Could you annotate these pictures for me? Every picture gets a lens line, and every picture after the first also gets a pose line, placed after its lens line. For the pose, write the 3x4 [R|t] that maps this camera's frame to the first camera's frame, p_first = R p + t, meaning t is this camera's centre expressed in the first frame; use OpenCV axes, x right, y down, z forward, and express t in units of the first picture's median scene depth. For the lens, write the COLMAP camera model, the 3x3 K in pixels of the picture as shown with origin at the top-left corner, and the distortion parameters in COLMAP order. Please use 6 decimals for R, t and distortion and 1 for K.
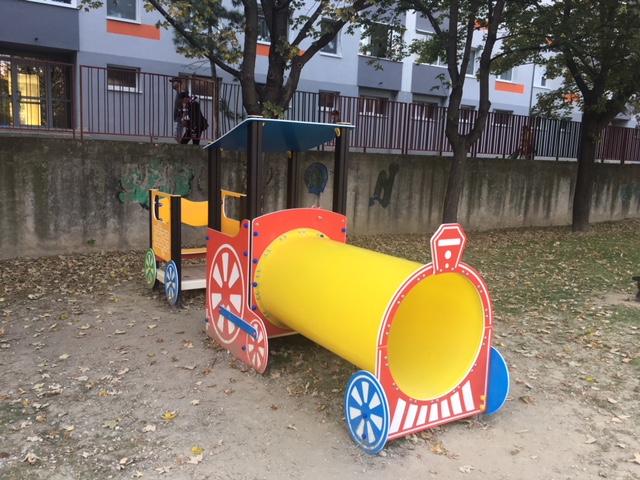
lens RADIAL K [[542.3, 0, 320.0], [0, 542.3, 240.7], [0, 0, 1]] dist [0.046769, -0.043390]
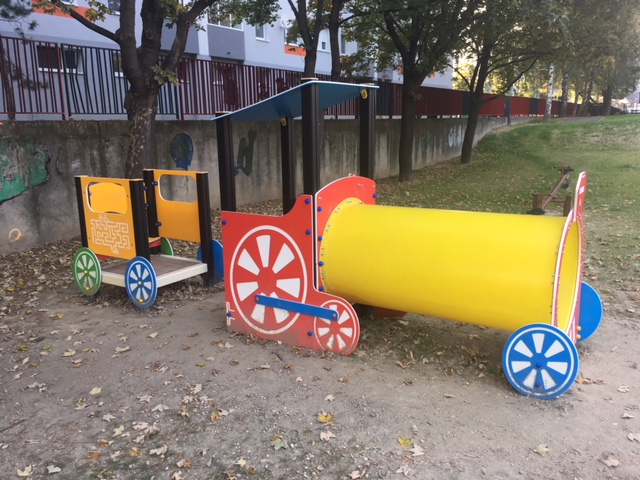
lens RADIAL K [[542.3, 0, 320.7], [0, 542.3, 239.6], [0, 0, 1]] dist [0.046769, -0.043390]
pose [[0.912528, -0.141641, 0.383707, -0.423955], [0.119316, 0.989505, 0.081509, -0.031816], [-0.391225, -0.028597, 0.919851, 0.135875]]
